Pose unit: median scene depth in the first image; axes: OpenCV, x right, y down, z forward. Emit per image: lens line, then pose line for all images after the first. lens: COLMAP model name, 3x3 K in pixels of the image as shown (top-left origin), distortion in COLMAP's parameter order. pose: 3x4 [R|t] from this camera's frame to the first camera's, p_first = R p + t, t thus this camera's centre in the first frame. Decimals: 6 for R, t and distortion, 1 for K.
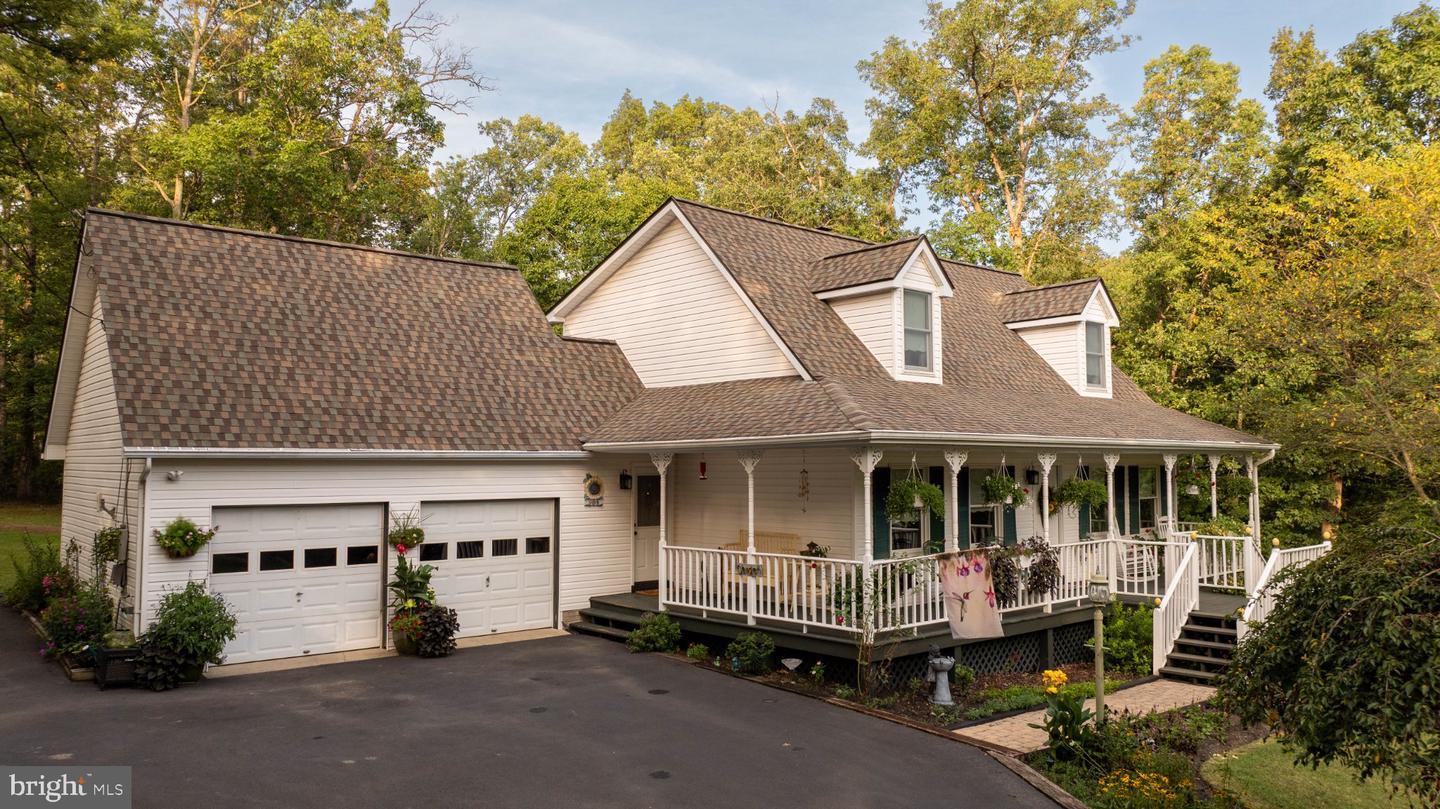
lens RADIAL K [[1017.2, 0, 720.0], [0, 1017.2, 404.5], [0, 0, 1]] dist [-0.011793, -0.025655]
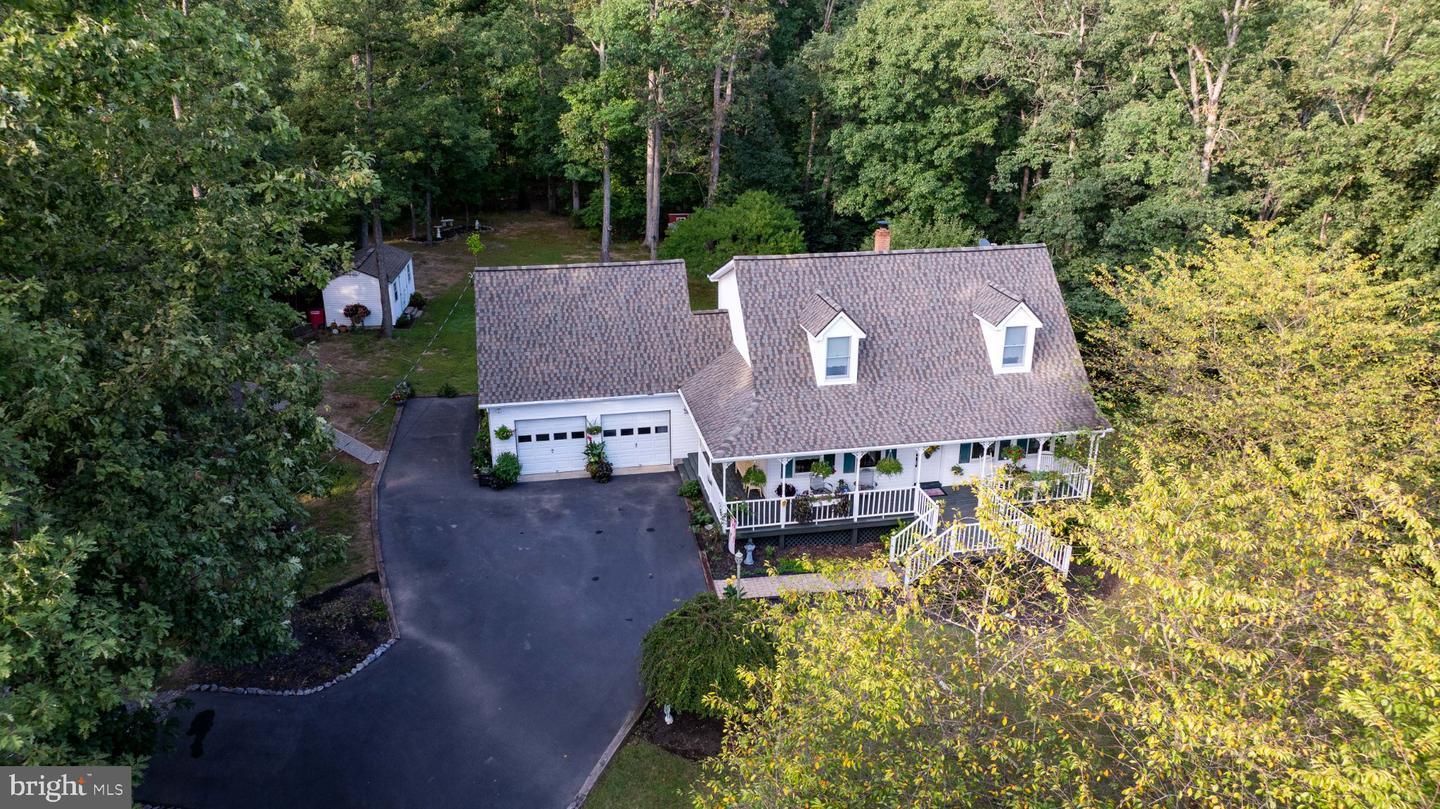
lens RADIAL K [[1016.6, 0, 720.0], [0, 1016.6, 404.5], [0, 0, 1]] dist [-0.018333, -0.008538]
pose [[0.866575, 0.181601, -0.464832, 0.950690], [0.027391, 0.912728, 0.407649, -0.811015], [0.498294, -0.365991, 0.785973, -0.624901]]
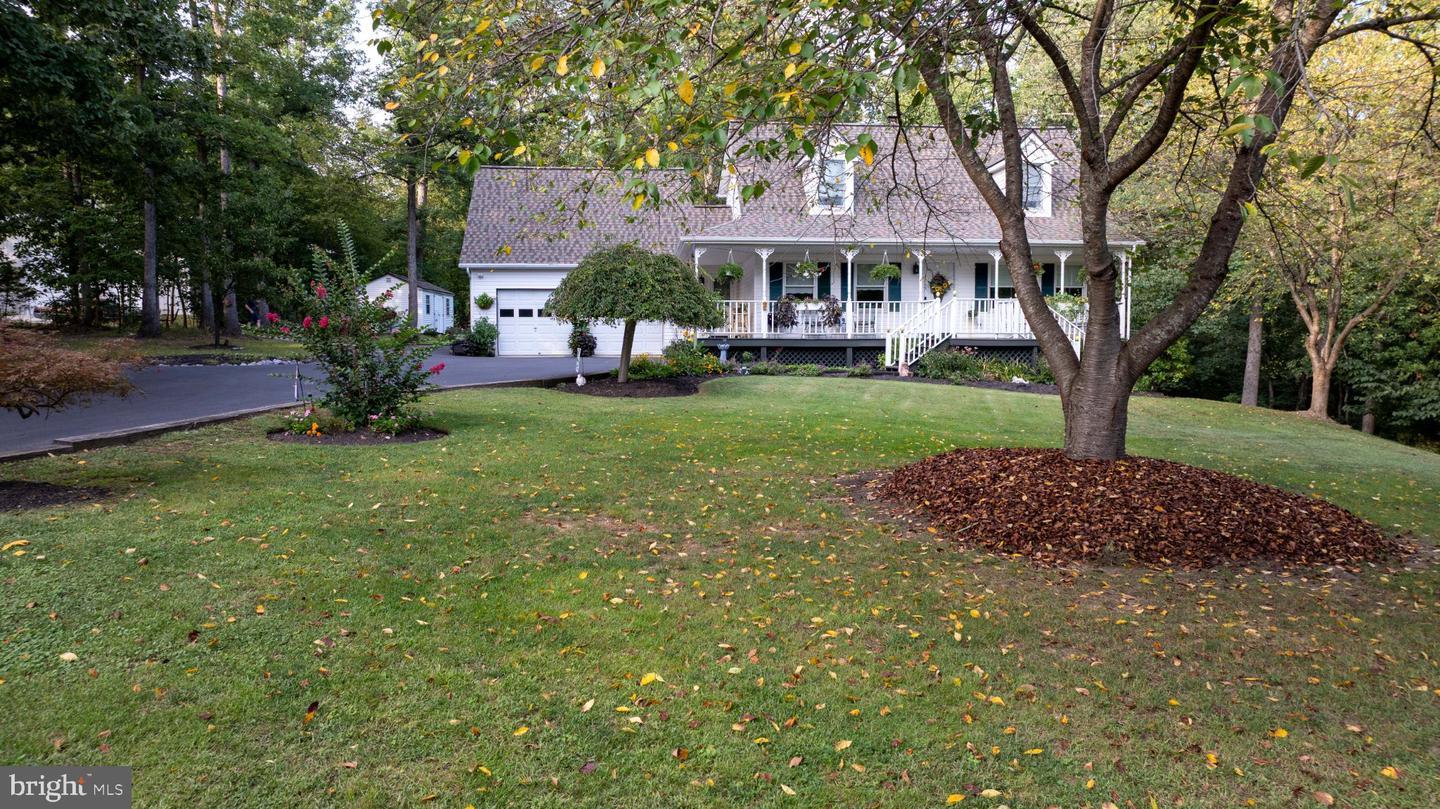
lens RADIAL K [[1016.6, 0, 720.0], [0, 1016.6, 404.5], [0, 0, 1]] dist [-0.018333, -0.008538]
pose [[0.809592, 0.029442, -0.586254, 1.139854], [0.036572, 0.994271, 0.100436, 0.126726], [0.585853, -0.102753, 0.803877, -0.558924]]
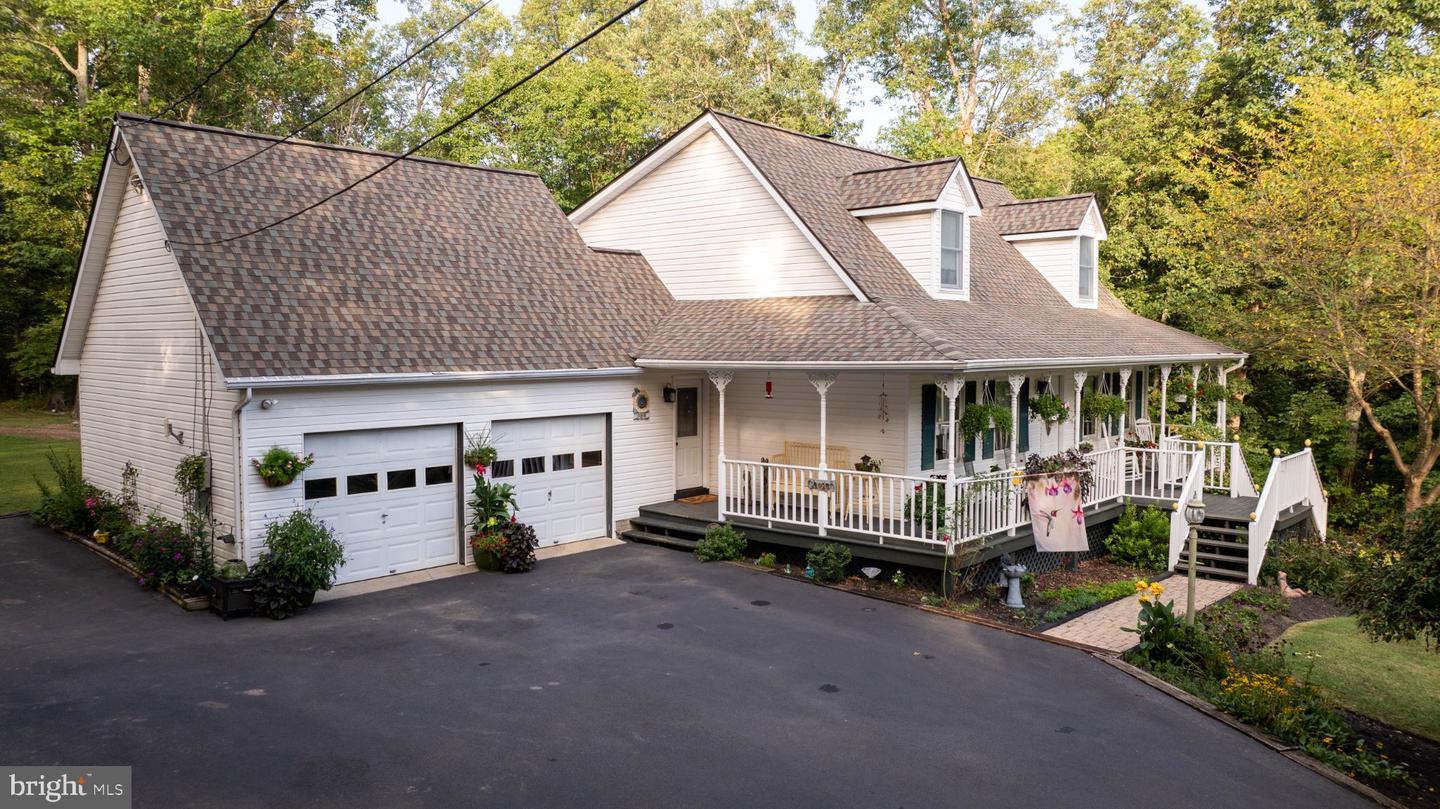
lens RADIAL K [[1016.6, 0, 720.0], [0, 1016.6, 404.5], [0, 0, 1]] dist [-0.018333, -0.008538]
pose [[0.993164, -0.006207, 0.116559, -0.177243], [-0.008029, 0.992587, 0.121273, -0.042961], [-0.116447, -0.121380, 0.985752, -0.019975]]
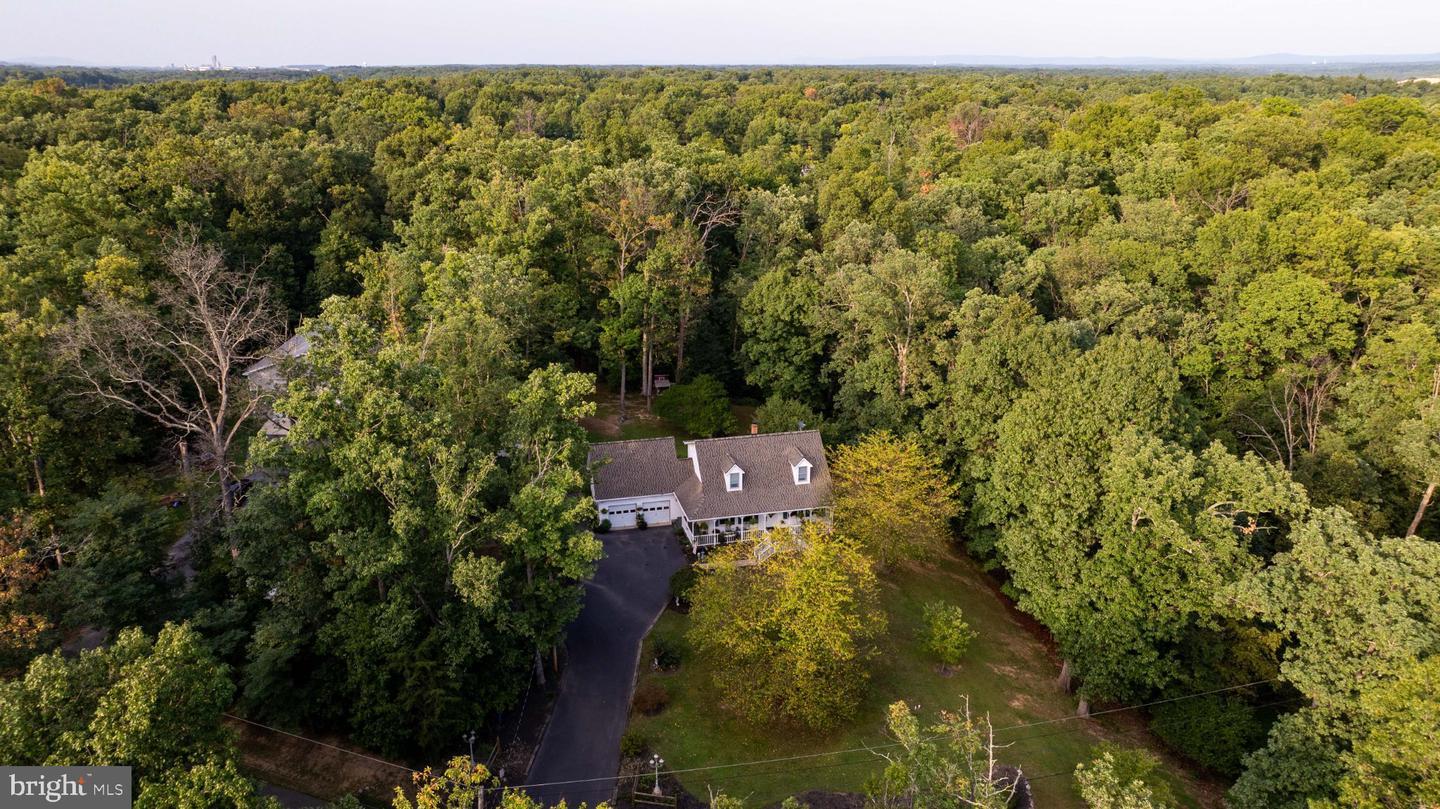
lens RADIAL K [[1016.6, 0, 720.0], [0, 1016.6, 404.5], [0, 0, 1]] dist [-0.018333, -0.008538]
pose [[0.889842, 0.146444, -0.432129, 2.366002], [0.026700, 0.928757, 0.369727, -2.400125], [0.455488, -0.340537, 0.822536, -3.156874]]
